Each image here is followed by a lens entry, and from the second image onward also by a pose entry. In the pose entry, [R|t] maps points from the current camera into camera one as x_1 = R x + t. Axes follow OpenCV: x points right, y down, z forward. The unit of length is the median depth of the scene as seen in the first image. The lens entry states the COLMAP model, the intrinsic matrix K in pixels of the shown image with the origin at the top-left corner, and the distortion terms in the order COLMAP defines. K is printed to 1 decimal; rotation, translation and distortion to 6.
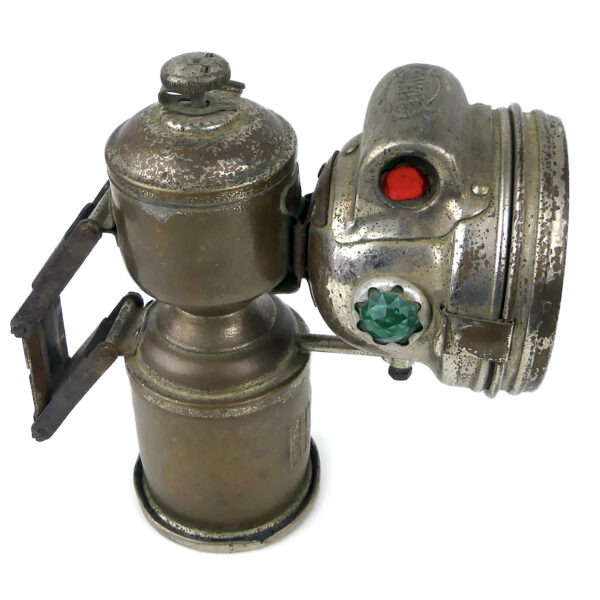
lens RADIAL K [[783.1, 0, 301.1], [0, 783.1, 332.1], [0, 0, 1]] dist [-0.026843, 0.036784]
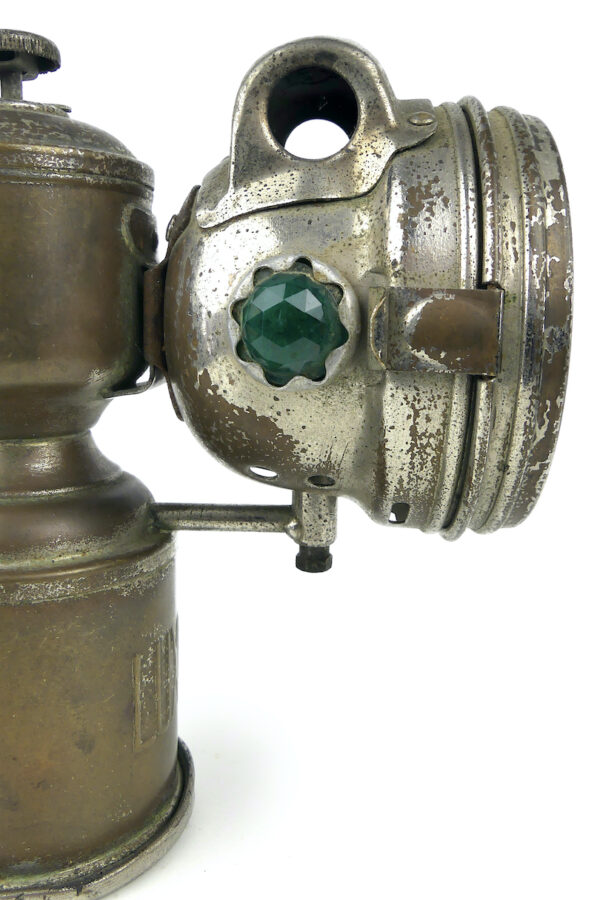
lens RADIAL K [[777.5, 0, 300.0], [0, 777.5, 450.0], [0, 0, 1]] dist [-0.031808, 0.001620]
pose [[0.993348, 0.010949, 0.114628, 0.053076], [0.039603, 0.902258, -0.429375, 0.312120], [-0.108125, 0.431059, 0.895822, 0.509383]]
